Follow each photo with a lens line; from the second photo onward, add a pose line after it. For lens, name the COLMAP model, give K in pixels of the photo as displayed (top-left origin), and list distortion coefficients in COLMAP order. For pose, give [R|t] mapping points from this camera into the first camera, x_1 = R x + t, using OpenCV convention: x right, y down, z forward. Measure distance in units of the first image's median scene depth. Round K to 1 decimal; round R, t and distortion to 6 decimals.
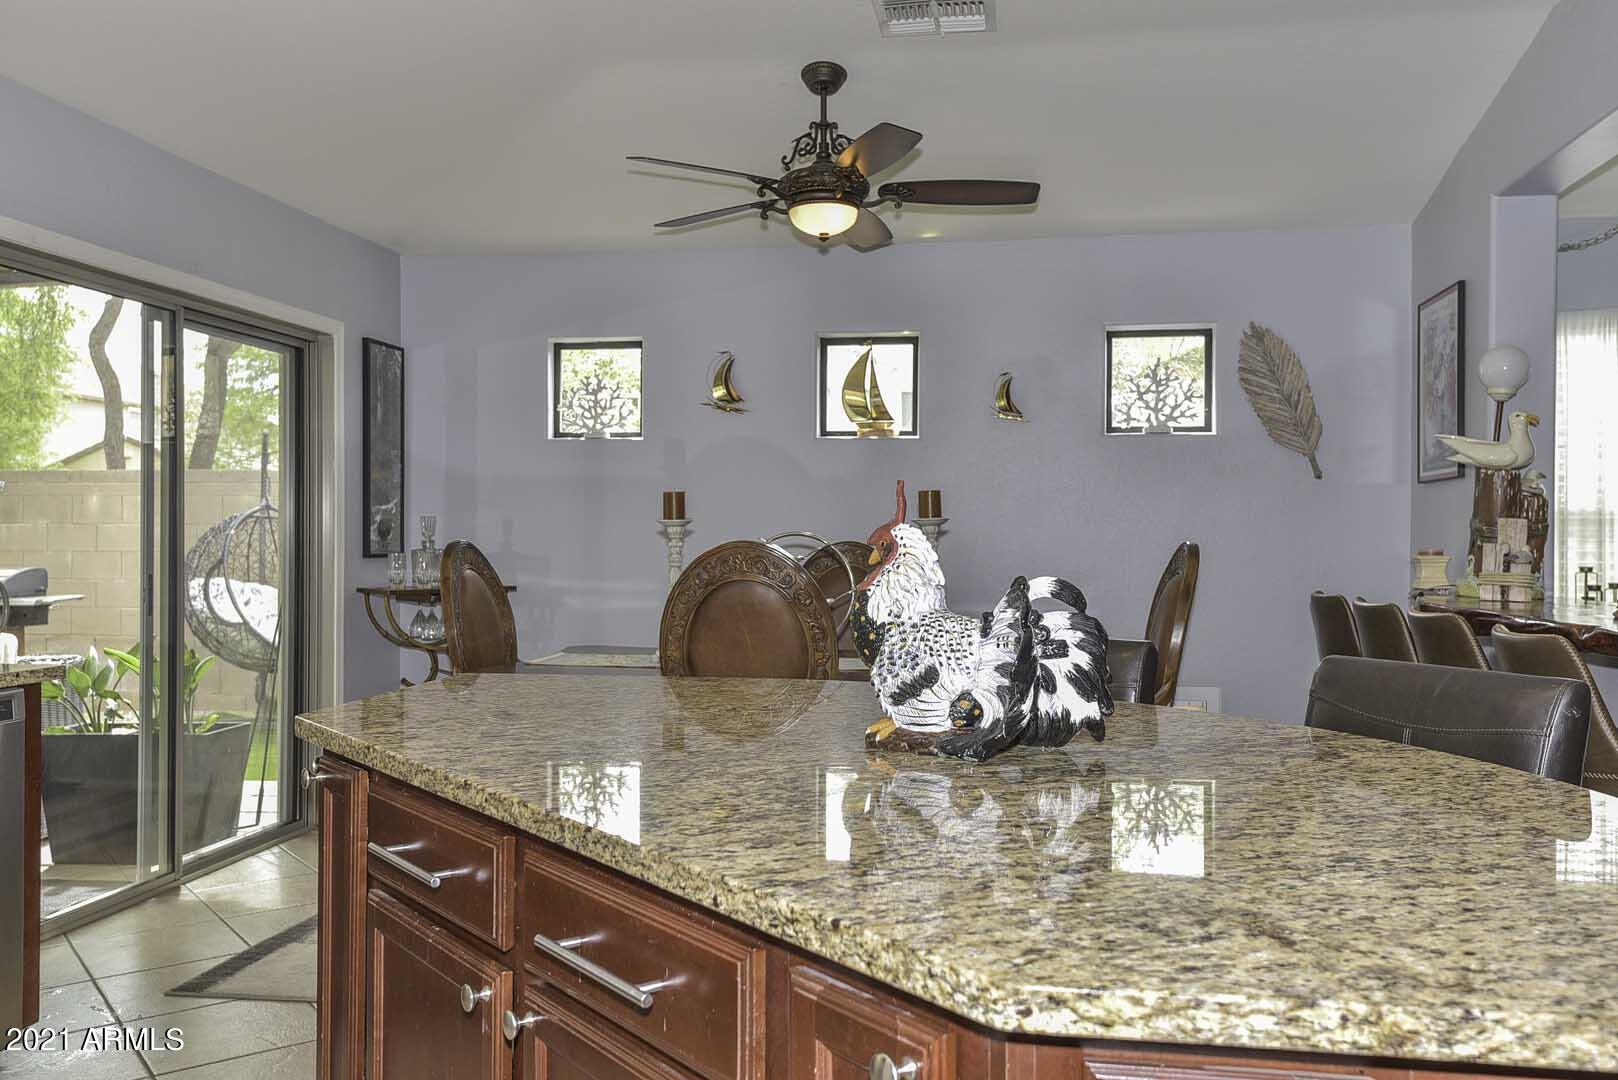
lens RADIAL K [[1382.3, 0, 810.6], [0, 1382.3, 539.1], [0, 0, 1]] dist [-0.052870, -0.000245]
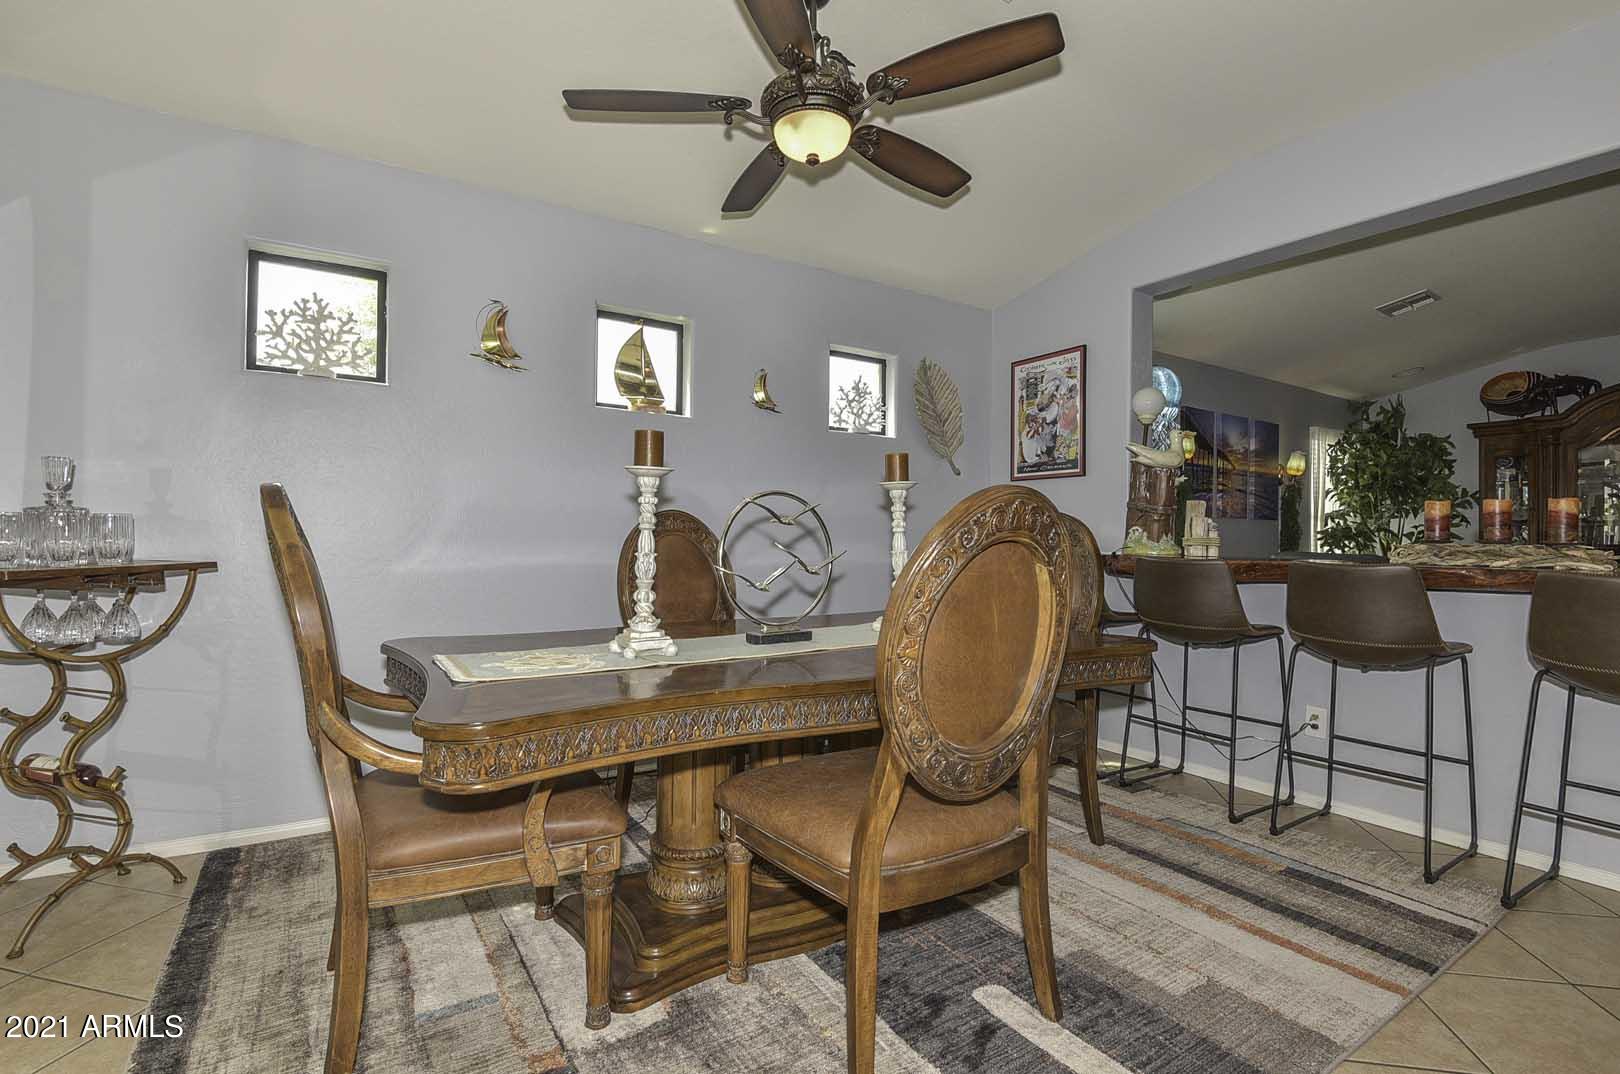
lens RADIAL K [[752.3, 0, 807.5], [0, 752.3, 540.8], [0, 0, 1]] dist [-0.007577, -0.009215]
pose [[0.733418, 0.002836, 0.679772, -0.252251], [-0.009313, 0.999939, 0.005876, 0.018779], [-0.679714, -0.010640, 0.733400, 0.497027]]
